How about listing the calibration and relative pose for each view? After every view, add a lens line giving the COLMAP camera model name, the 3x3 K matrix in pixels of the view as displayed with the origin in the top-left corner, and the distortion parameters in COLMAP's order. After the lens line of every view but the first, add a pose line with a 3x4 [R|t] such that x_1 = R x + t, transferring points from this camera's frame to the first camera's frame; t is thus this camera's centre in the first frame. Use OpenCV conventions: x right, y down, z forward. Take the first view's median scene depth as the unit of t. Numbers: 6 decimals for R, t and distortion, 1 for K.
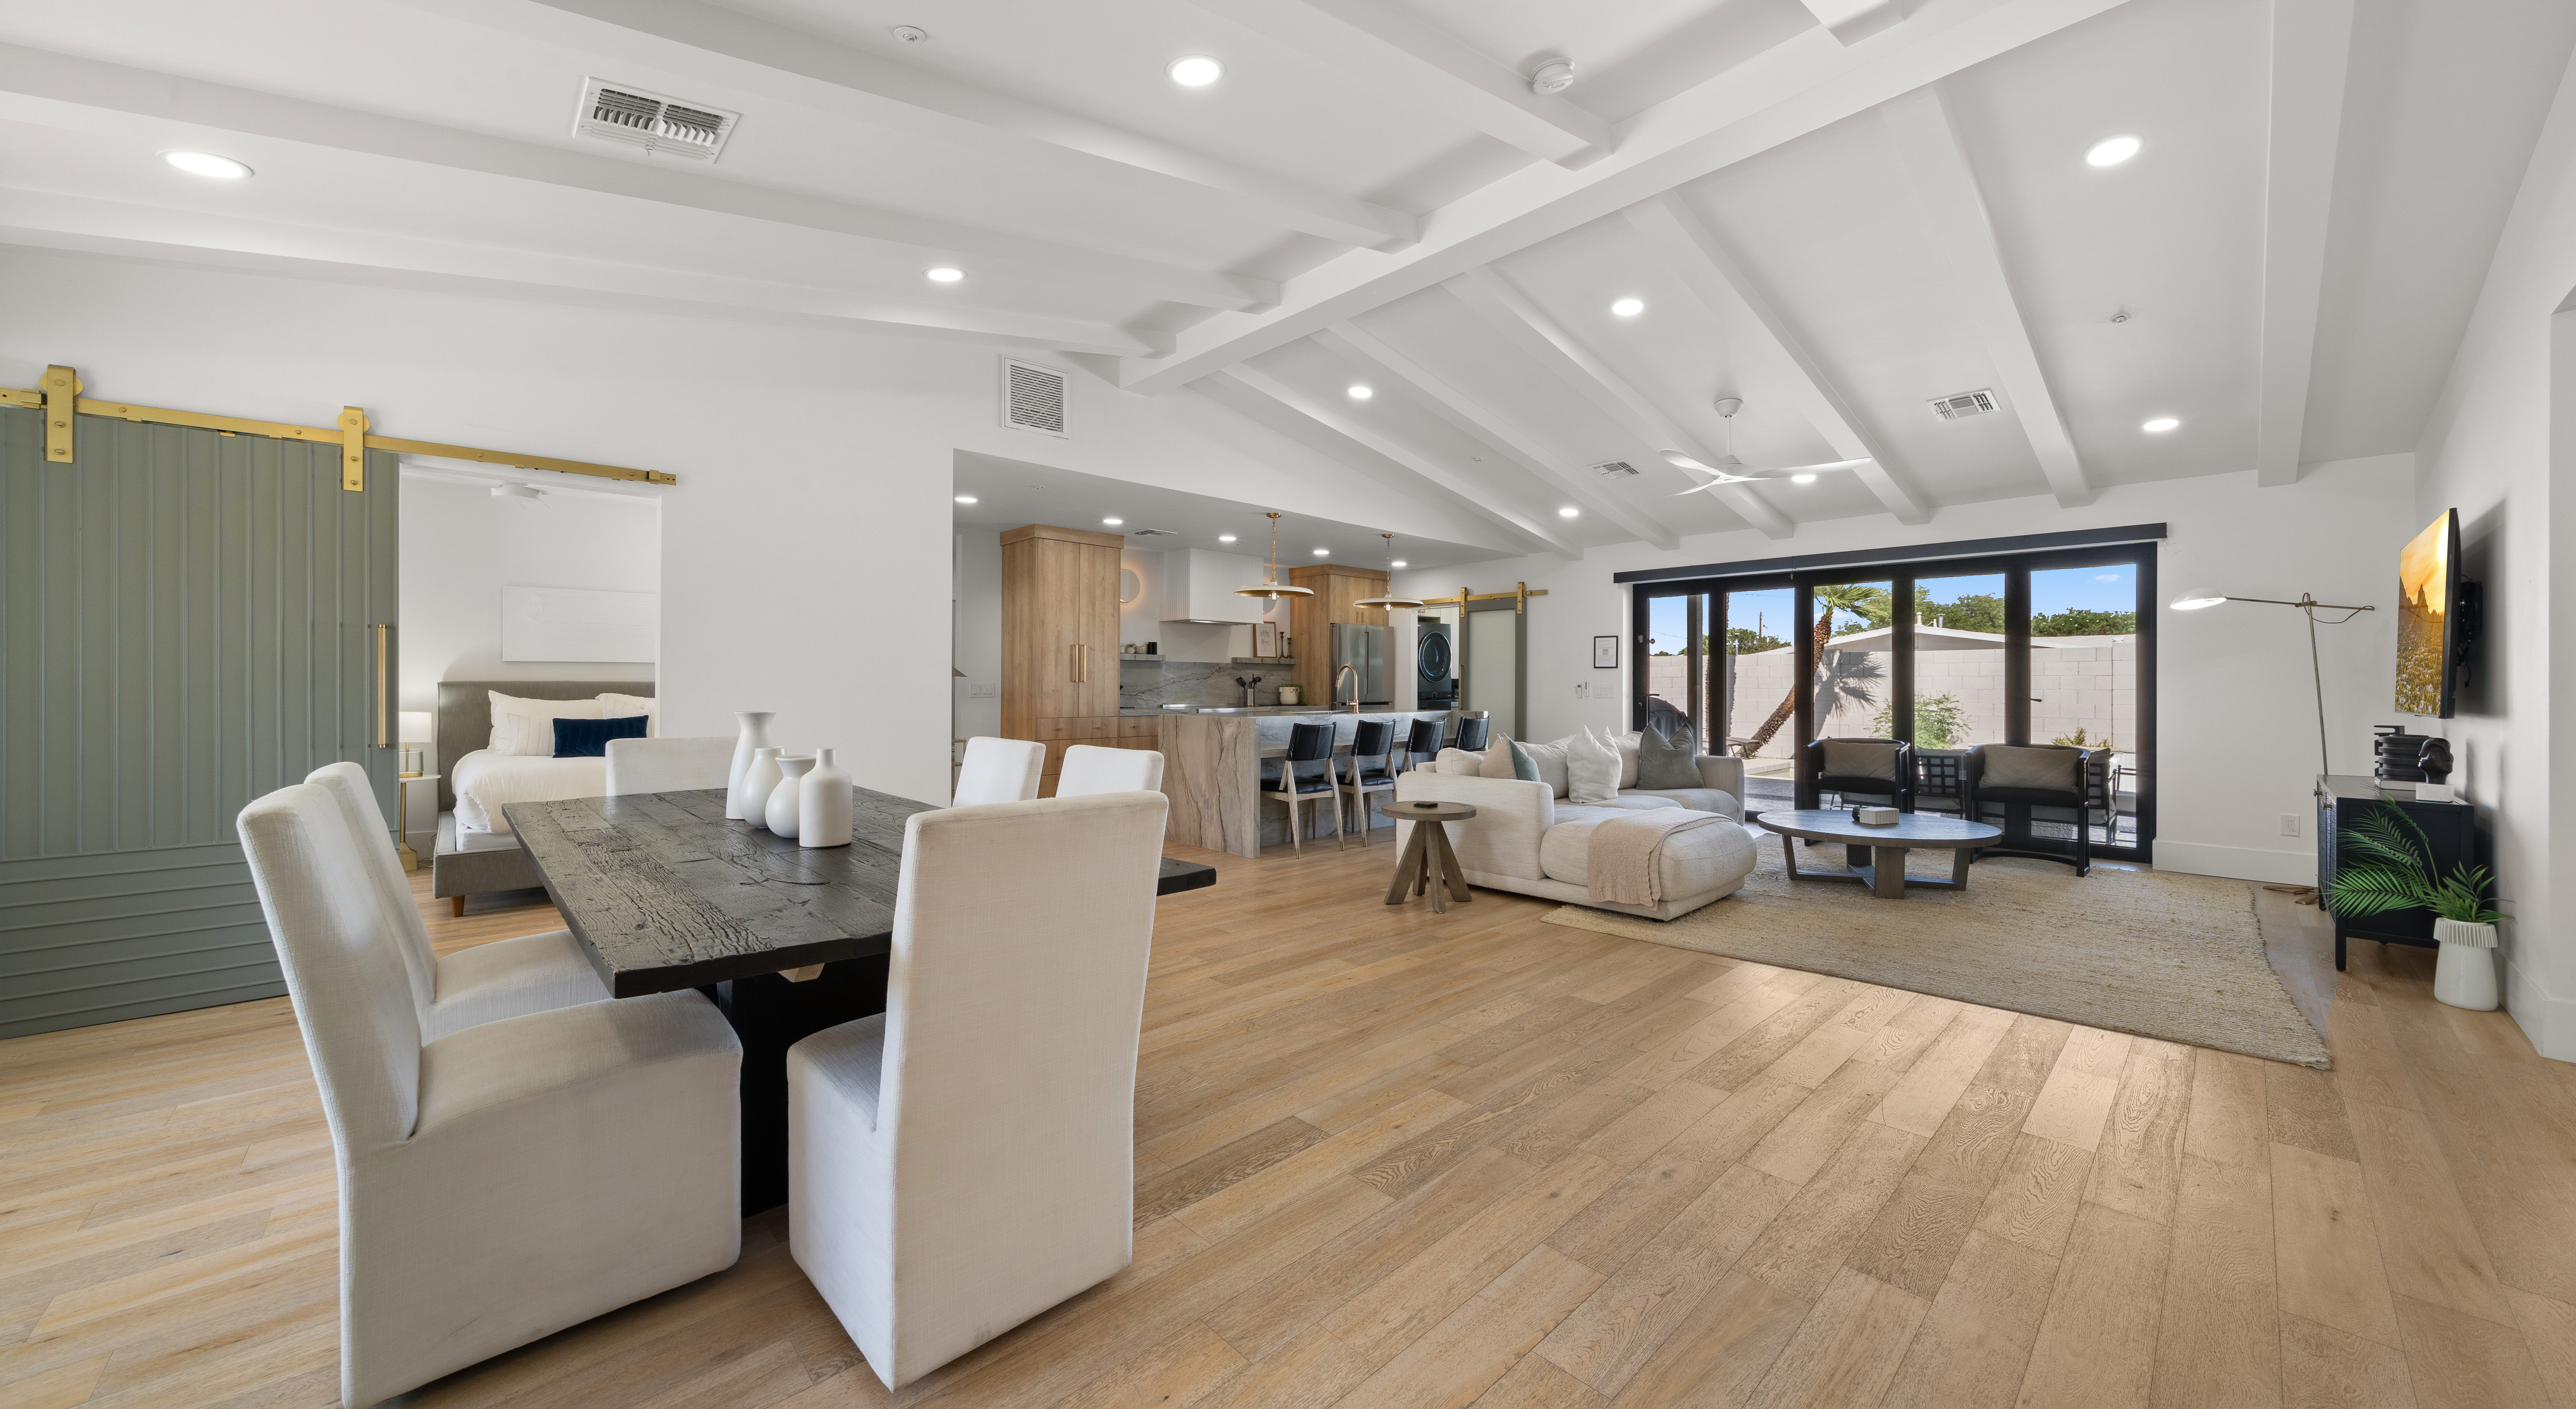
lens RADIAL K [[917.1, 0, 1290.2], [0, 917.1, 691.4], [0, 0, 1]] dist [0.000245, 0.000023]
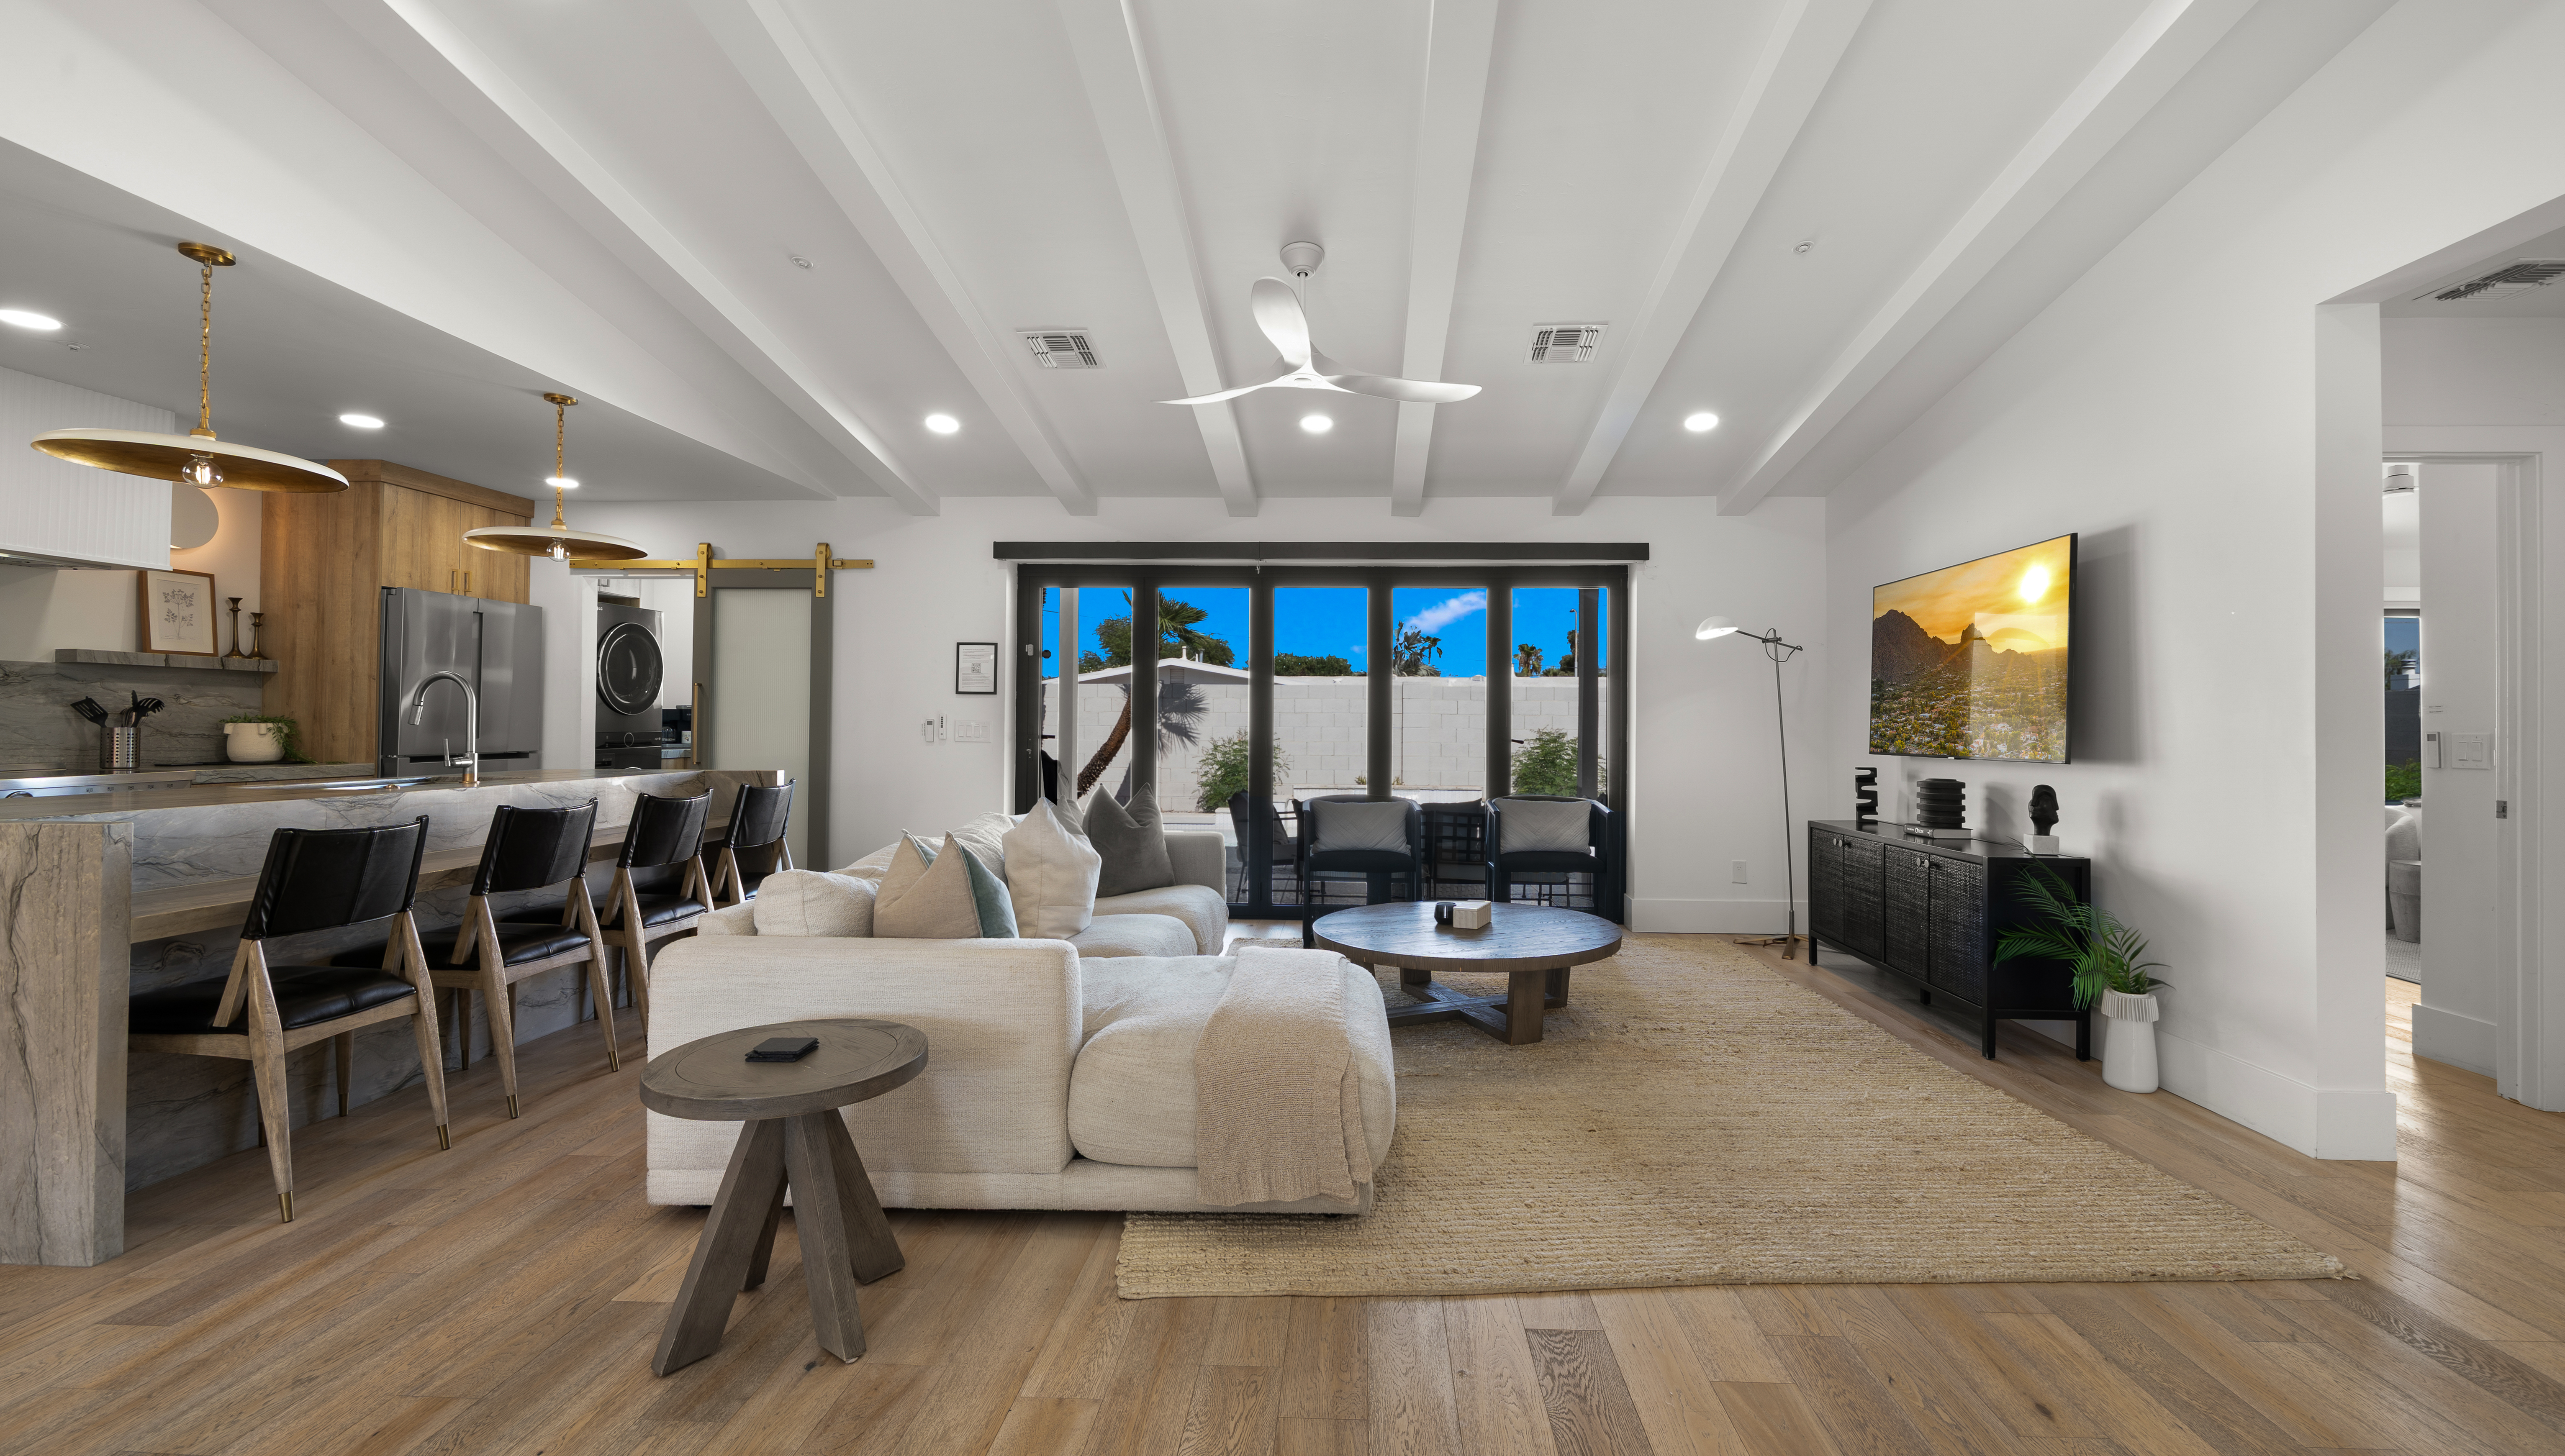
lens RADIAL K [[1024.0, 0, 1285.8], [0, 1024.0, 713.0], [0, 0, 1]] dist [-0.001775, -0.000366]
pose [[0.704709, 0.008328, 0.709448, -0.001001], [0.000711, 0.999922, -0.012444, -0.003939], [-0.709496, 0.009274, 0.704648, 0.377177]]
